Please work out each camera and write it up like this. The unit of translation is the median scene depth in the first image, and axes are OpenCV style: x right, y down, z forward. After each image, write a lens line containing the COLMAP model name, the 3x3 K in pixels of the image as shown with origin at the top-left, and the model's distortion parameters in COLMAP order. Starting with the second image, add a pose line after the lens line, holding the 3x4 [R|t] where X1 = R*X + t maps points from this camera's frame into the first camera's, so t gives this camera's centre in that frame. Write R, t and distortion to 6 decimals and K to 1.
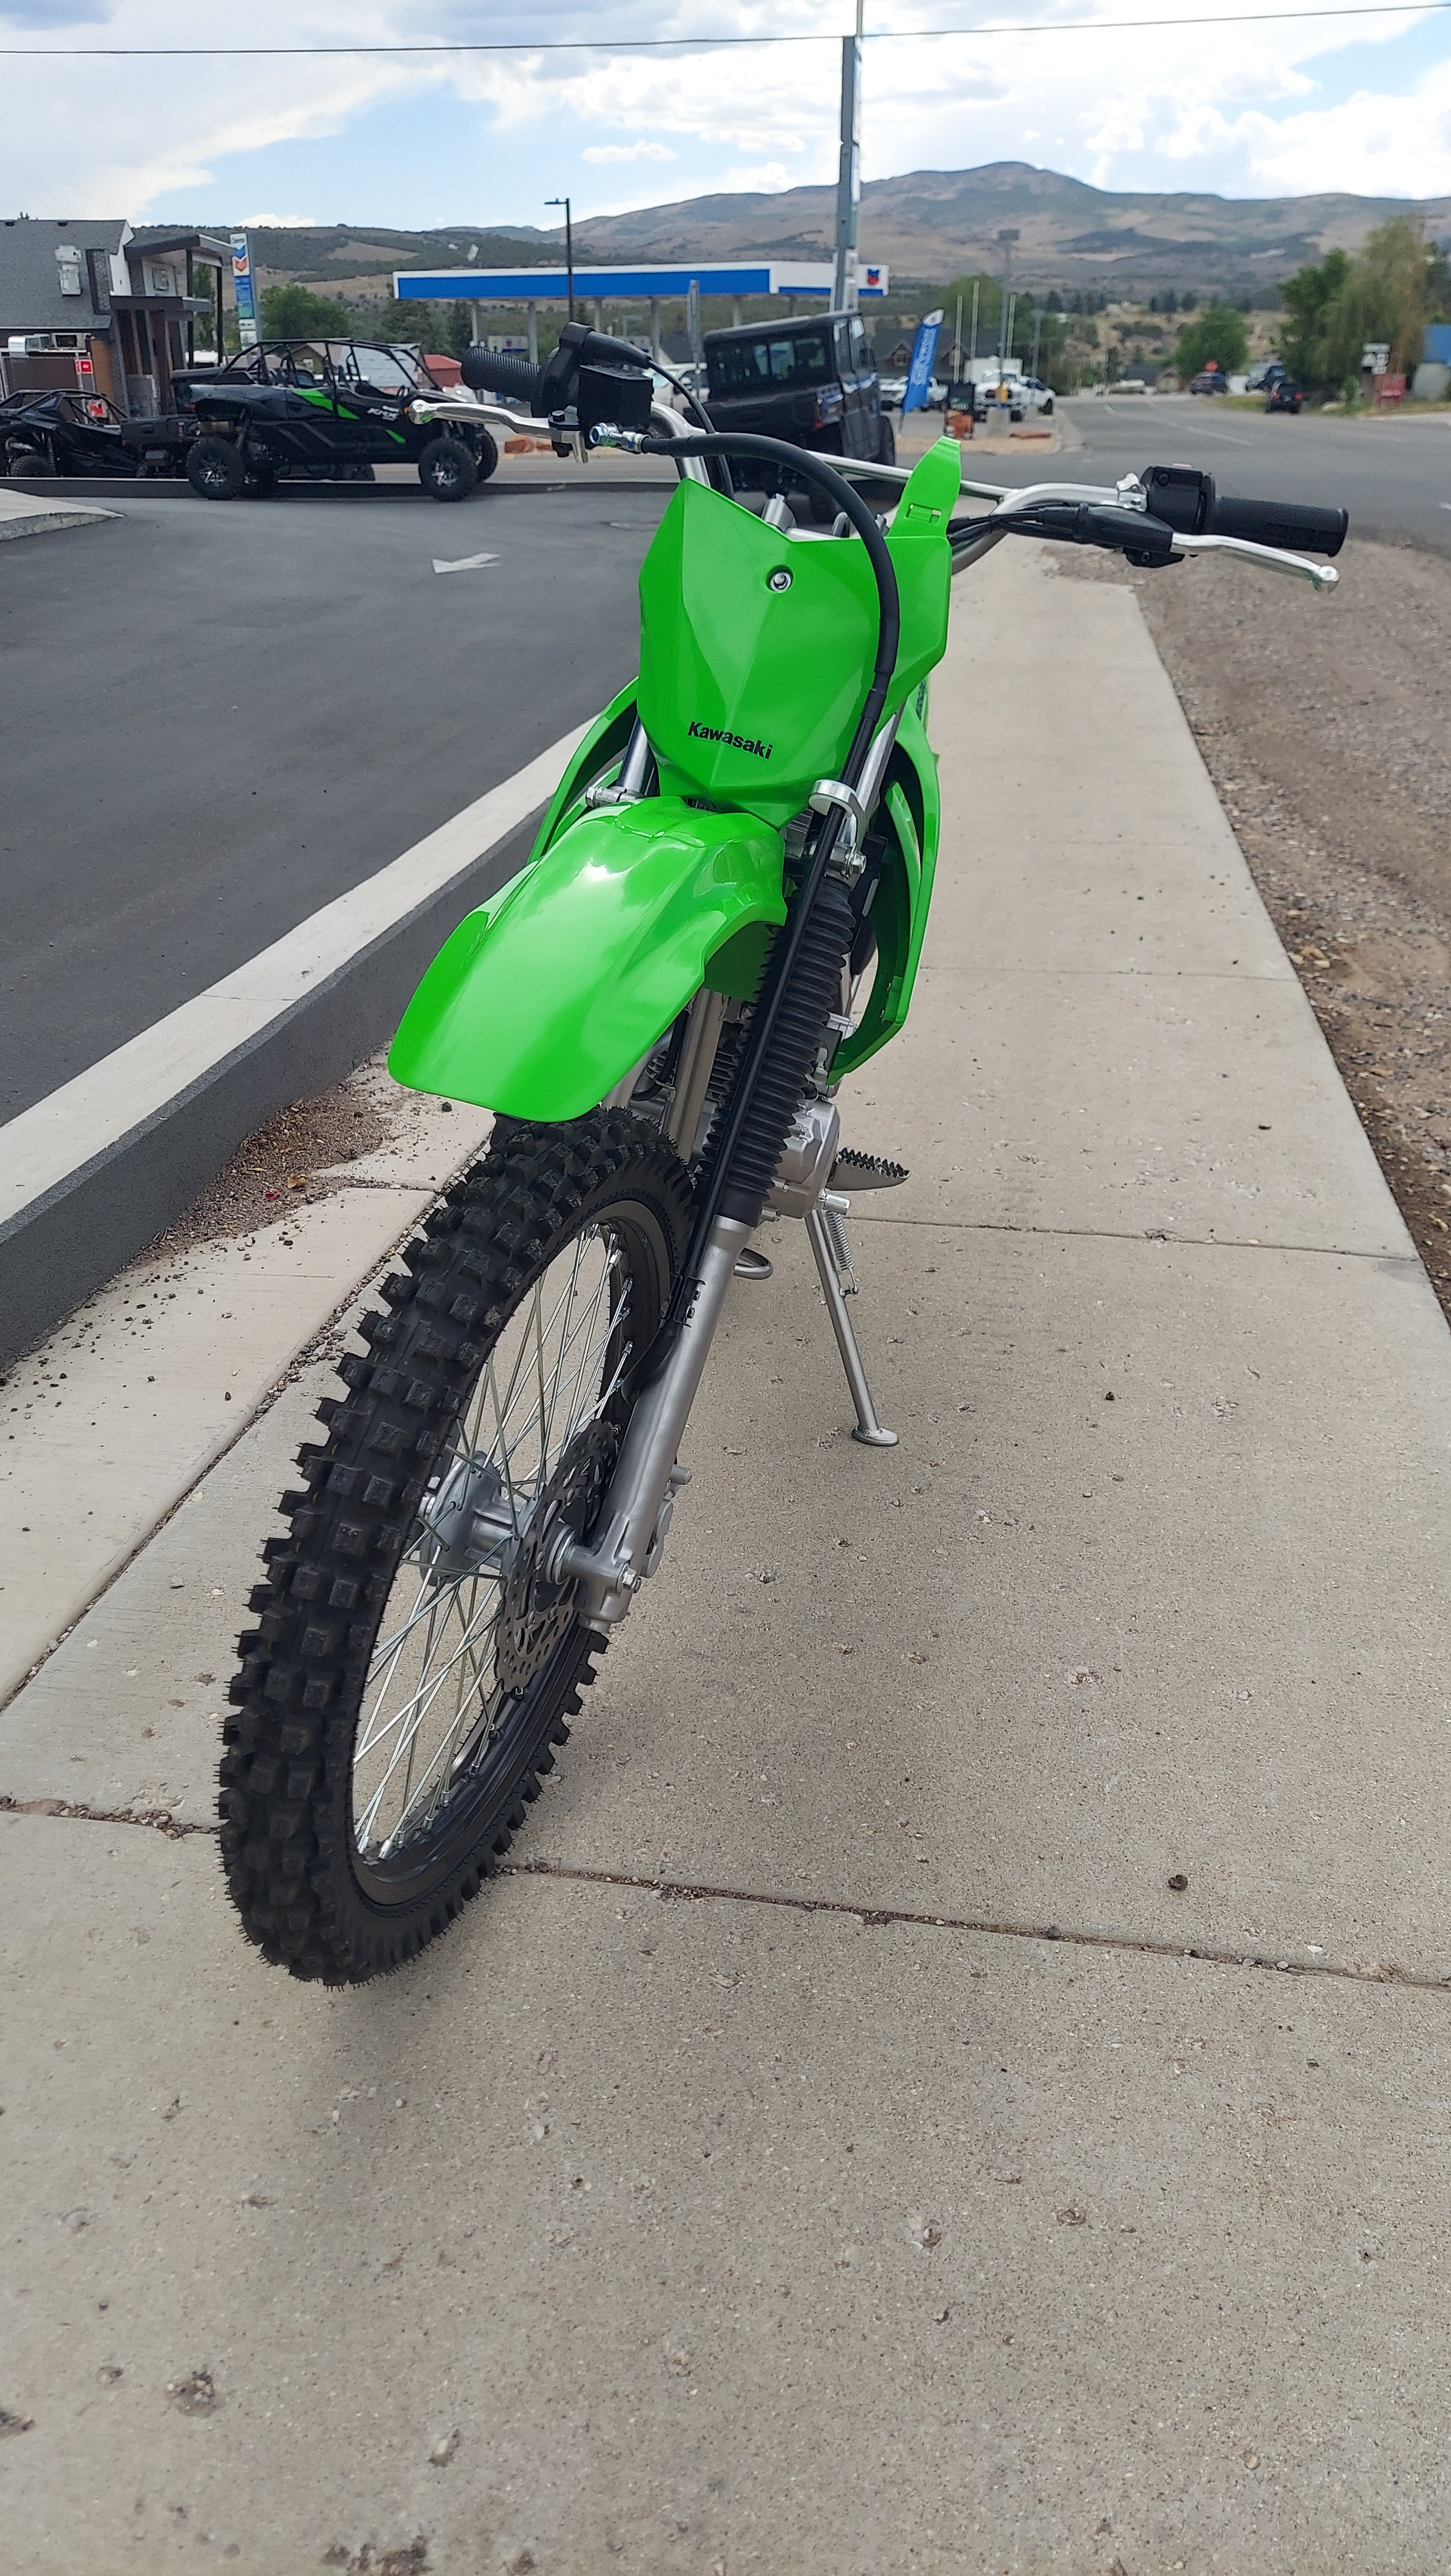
lens RADIAL K [[1844.6, 0, 712.2], [0, 1844.6, 1301.4], [0, 0, 1]] dist [0.078424, -0.090264]
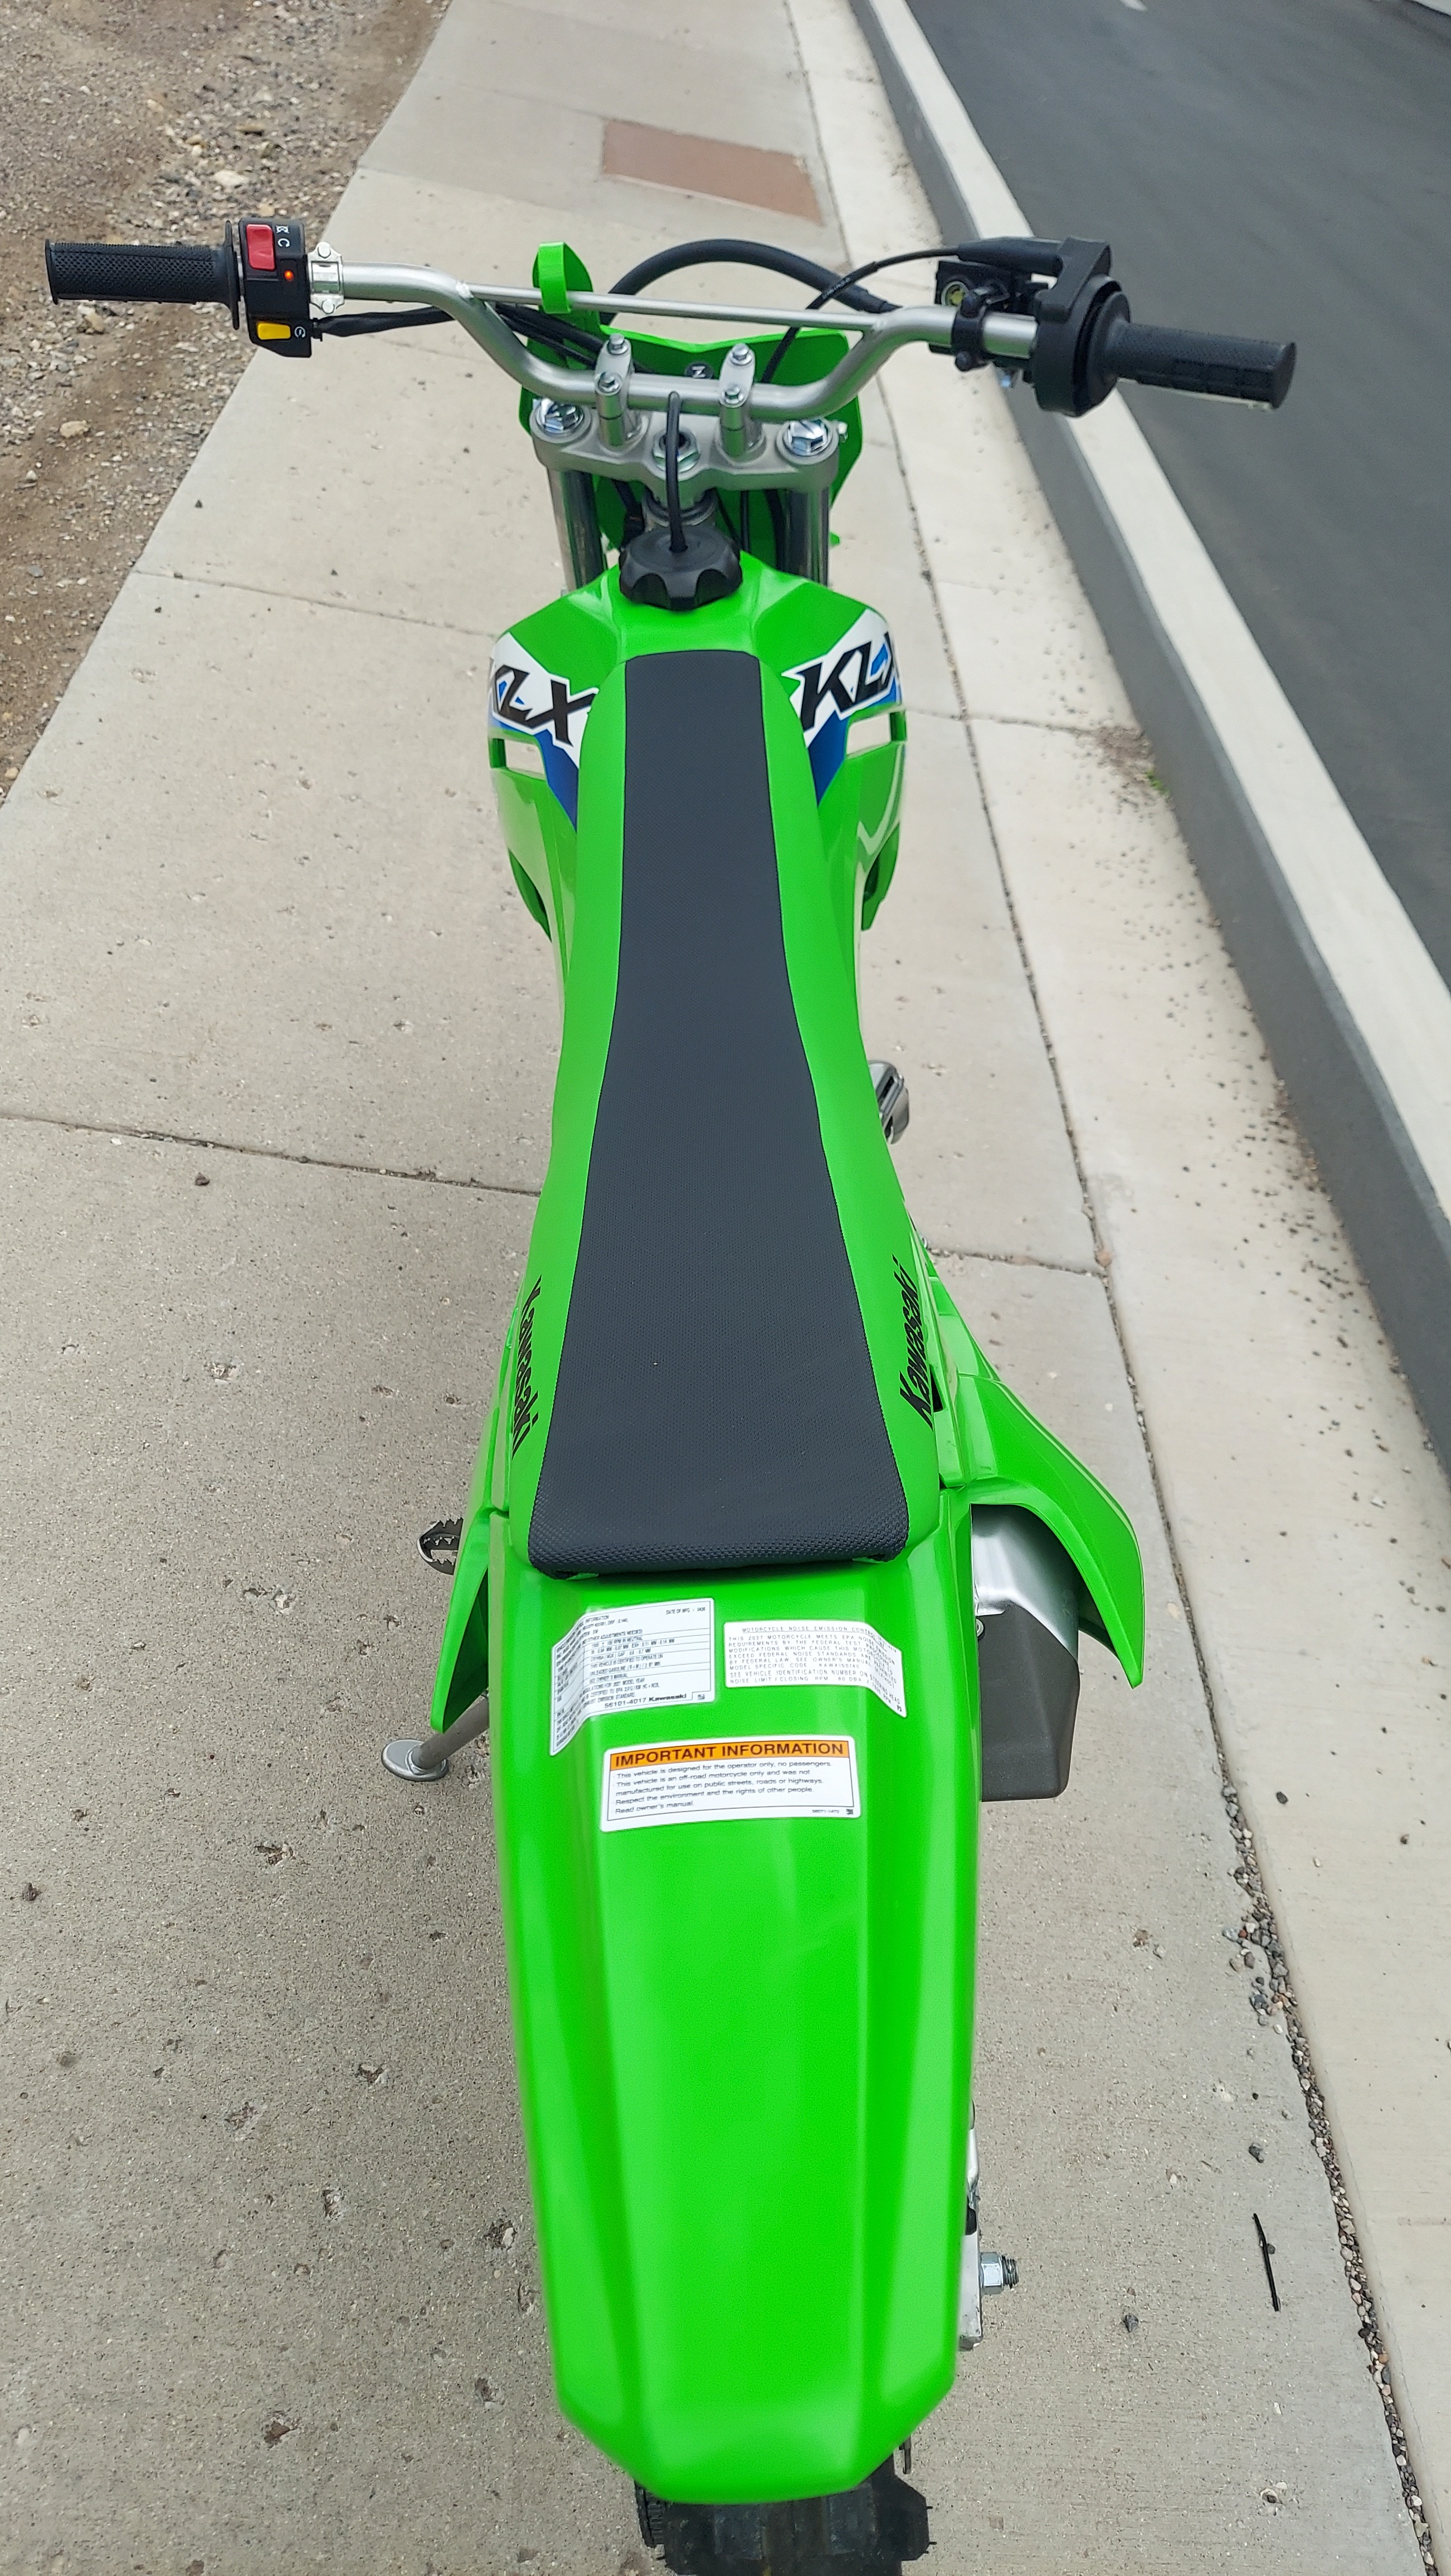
lens RADIAL K [[1844.6, 0, 717.3], [0, 1844.6, 1300.4], [0, 0, 1]] dist [0.078424, -0.090264]
pose [[-0.963653, -0.018239, -0.266535, 0.148005], [-0.254804, 0.362626, 0.896425, -0.576691], [0.080303, 0.931756, -0.354093, 0.953066]]
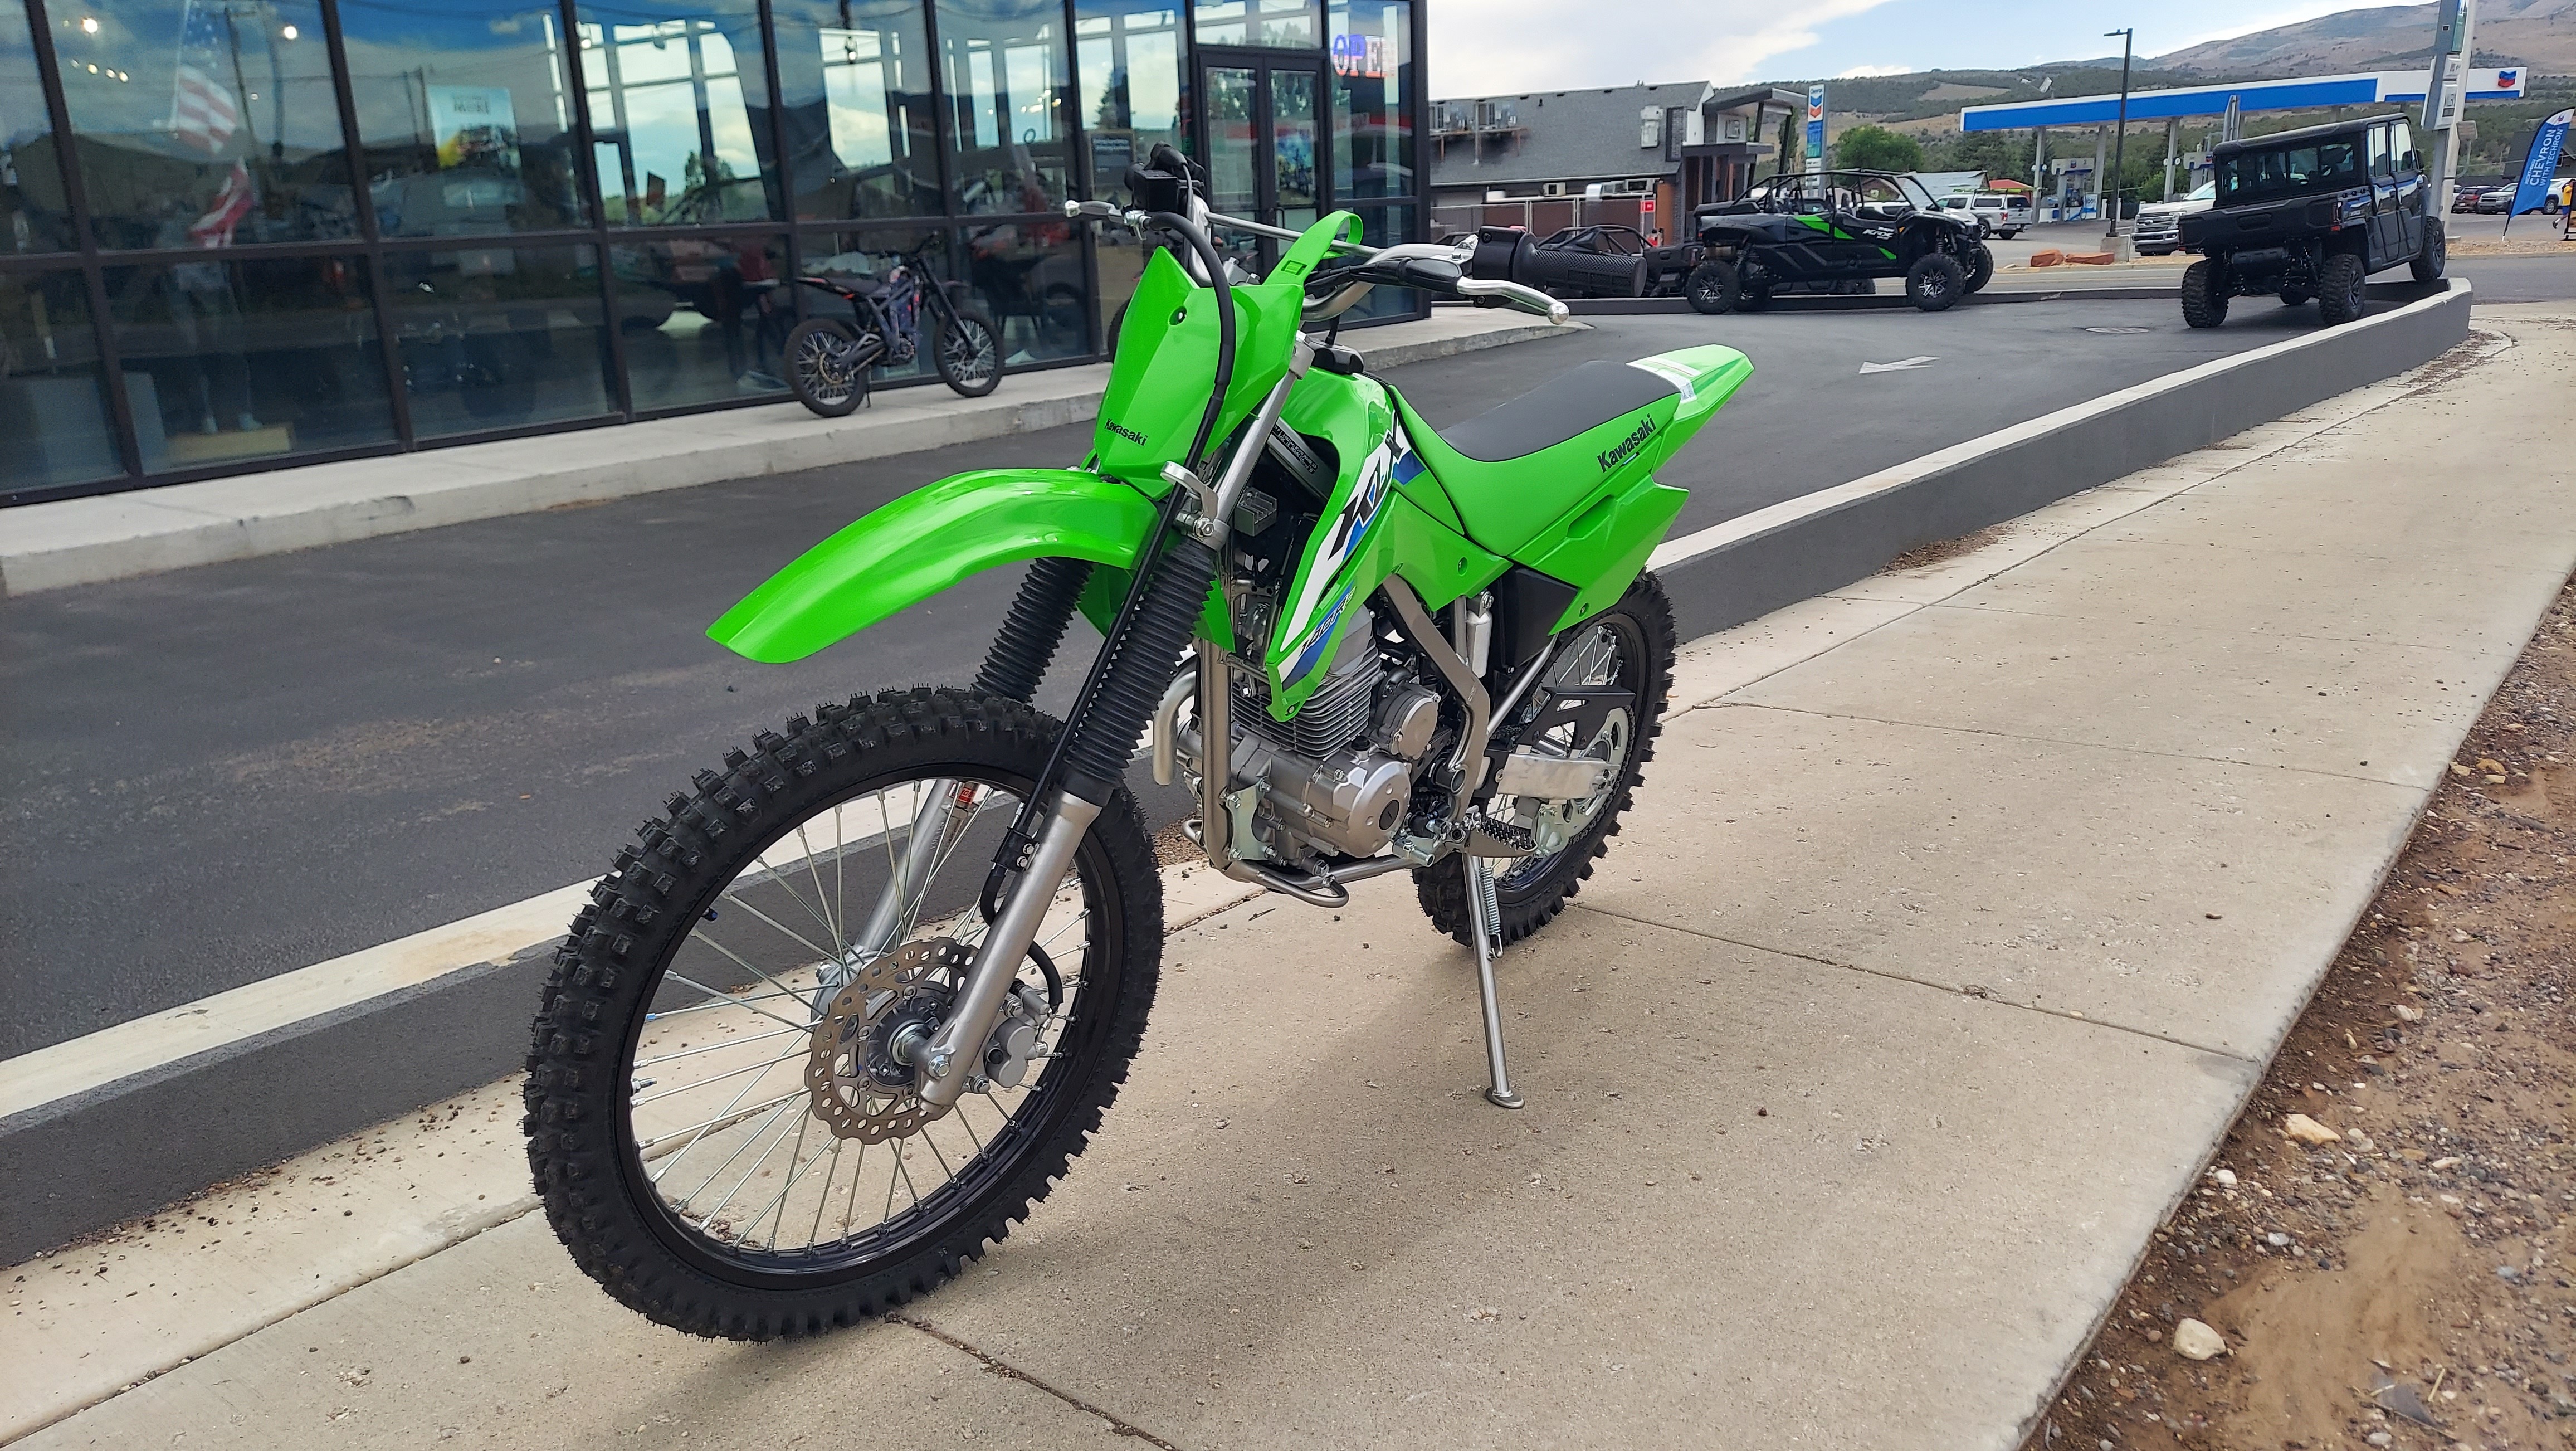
lens RADIAL K [[1844.6, 0, 1298.0], [0, 1844.6, 734.5], [0, 0, 1]] dist [0.078424, -0.090264]
pose [[0.884087, 0.095165, -0.457530, 0.389841], [-0.177407, 0.974101, -0.140195, 0.034427], [0.432338, 0.205114, 0.878073, -0.022990]]
